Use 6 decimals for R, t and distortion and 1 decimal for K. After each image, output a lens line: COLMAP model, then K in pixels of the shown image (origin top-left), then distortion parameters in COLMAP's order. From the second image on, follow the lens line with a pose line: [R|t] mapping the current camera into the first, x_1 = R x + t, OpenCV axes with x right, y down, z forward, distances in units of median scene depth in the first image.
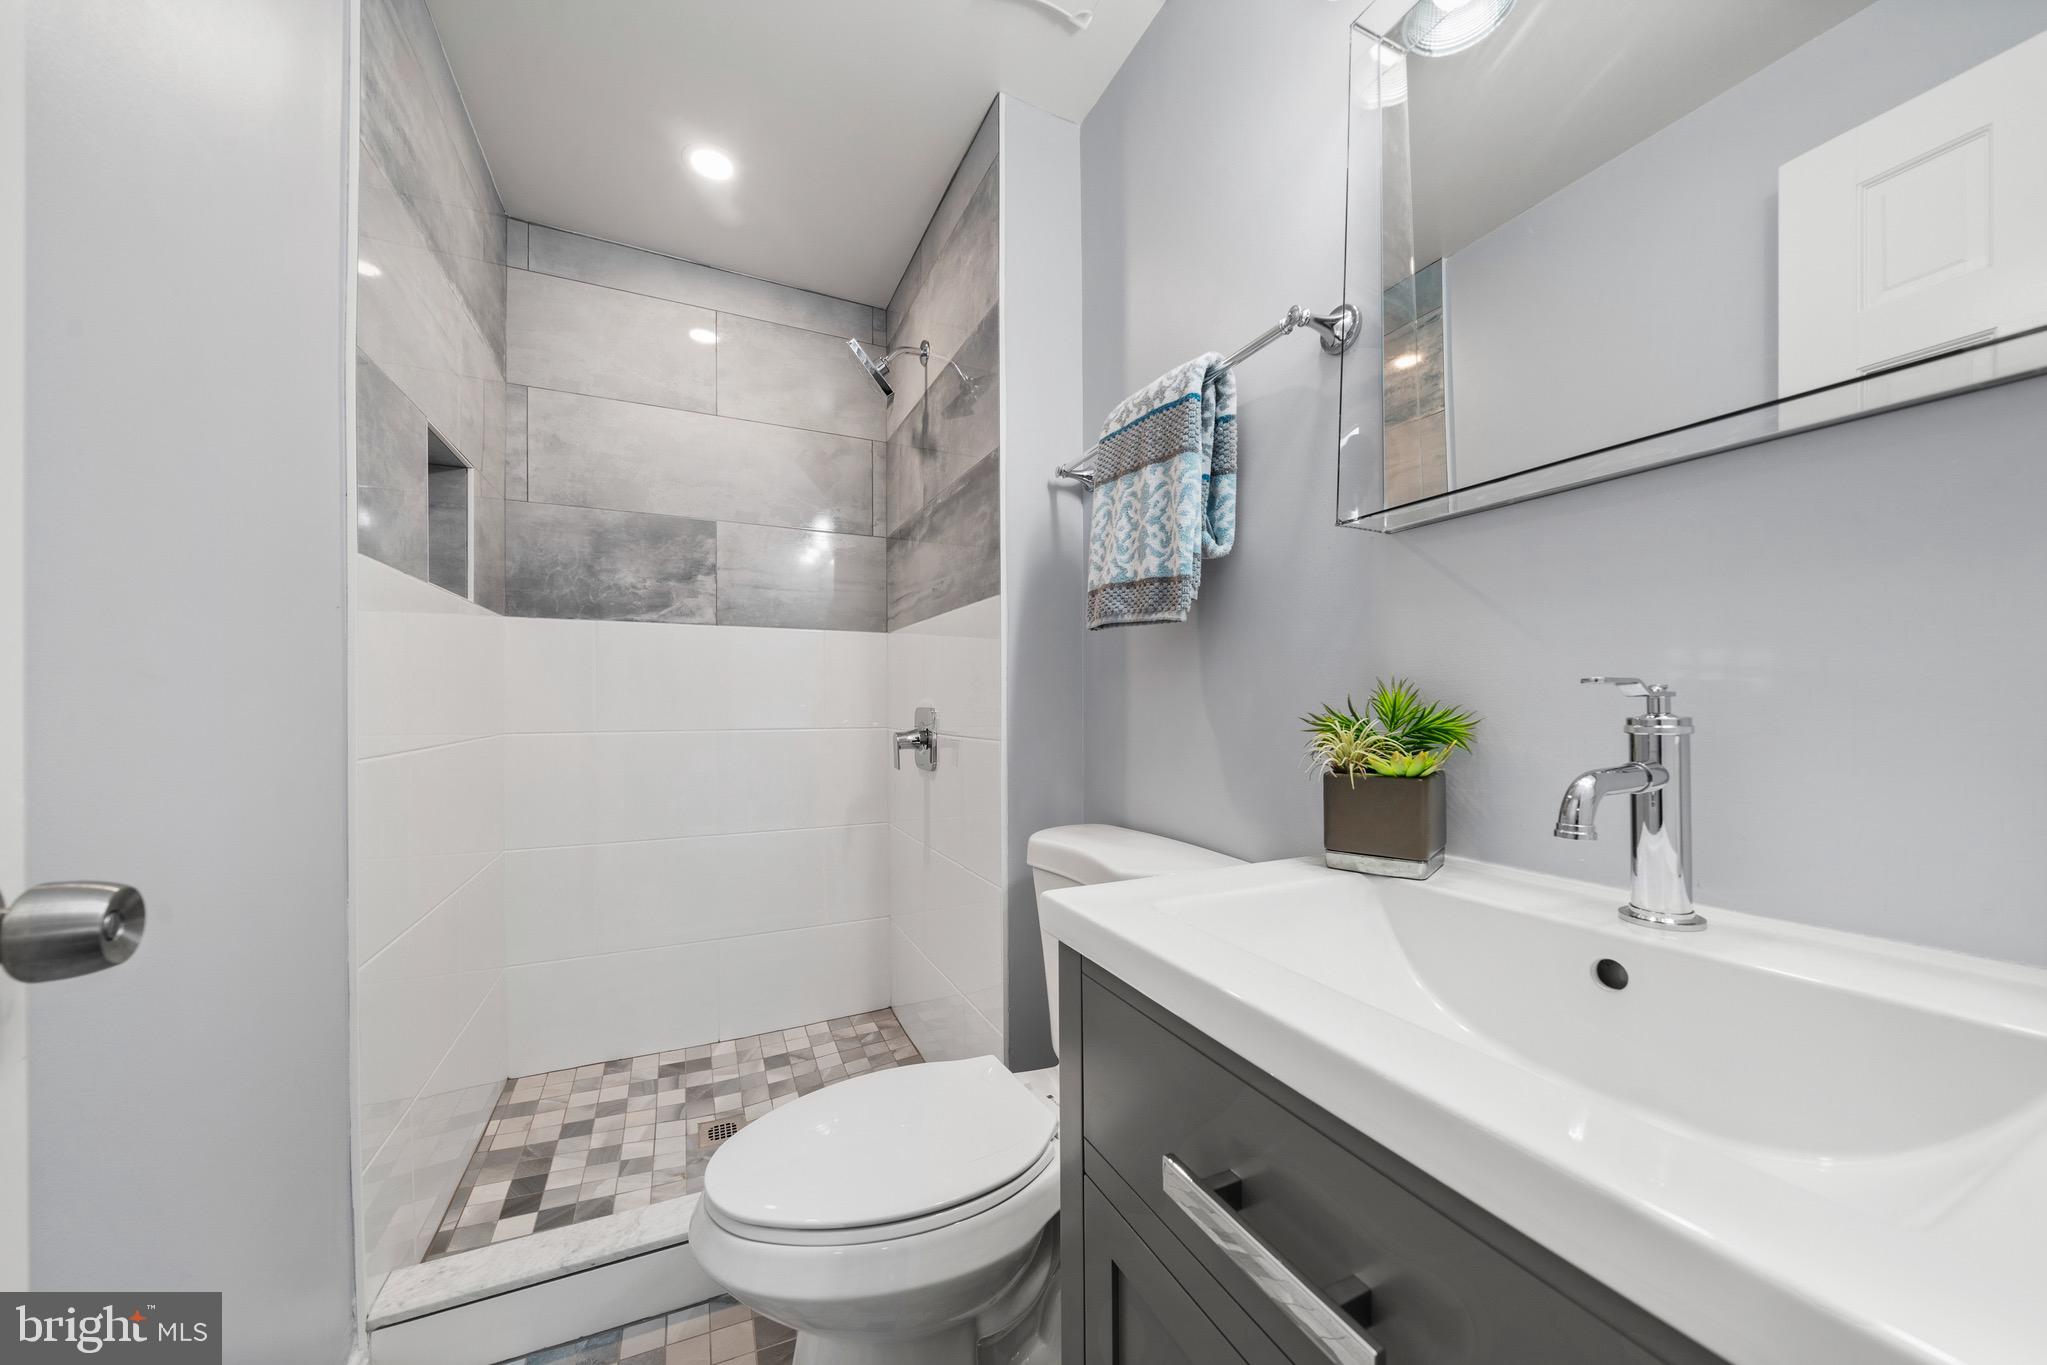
lens RADIAL K [[716.0, 0, 1019.1], [0, 716.0, 696.1], [0, 0, 1]] dist [0.000524, 0.000024]
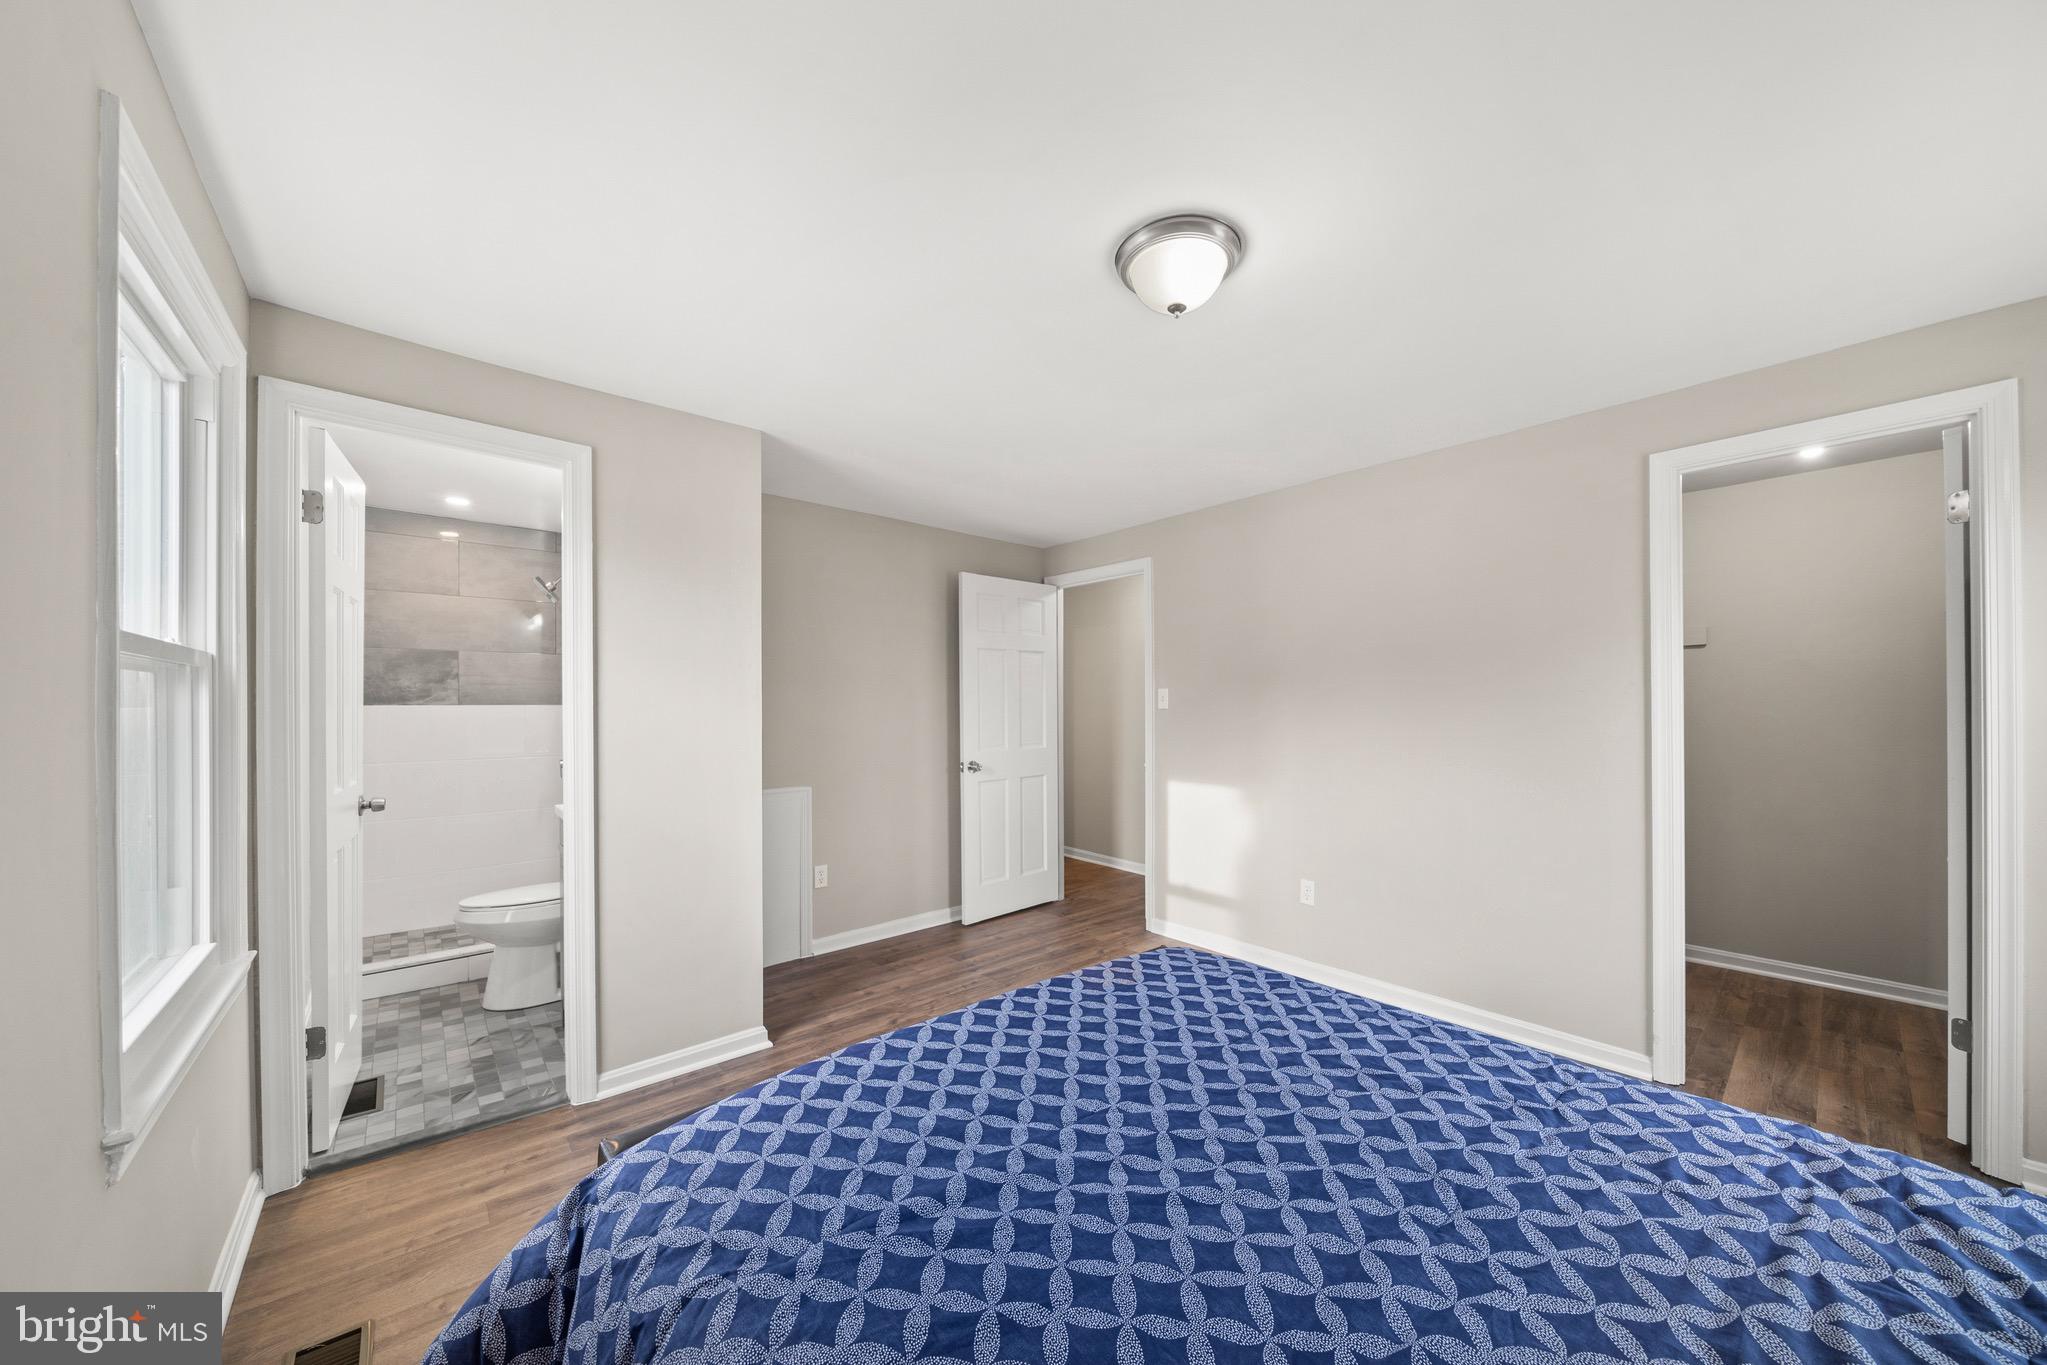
lens RADIAL K [[716.0, 0, 1027.8], [0, 716.0, 691.4], [0, 0, 1]] dist [0.000524, 0.000024]
pose [[0.964019, 0.001820, 0.265829, 0.562604], [-0.000906, 0.999993, -0.003563, -0.131650], [-0.265833, 0.003194, 0.964014, -1.314109]]
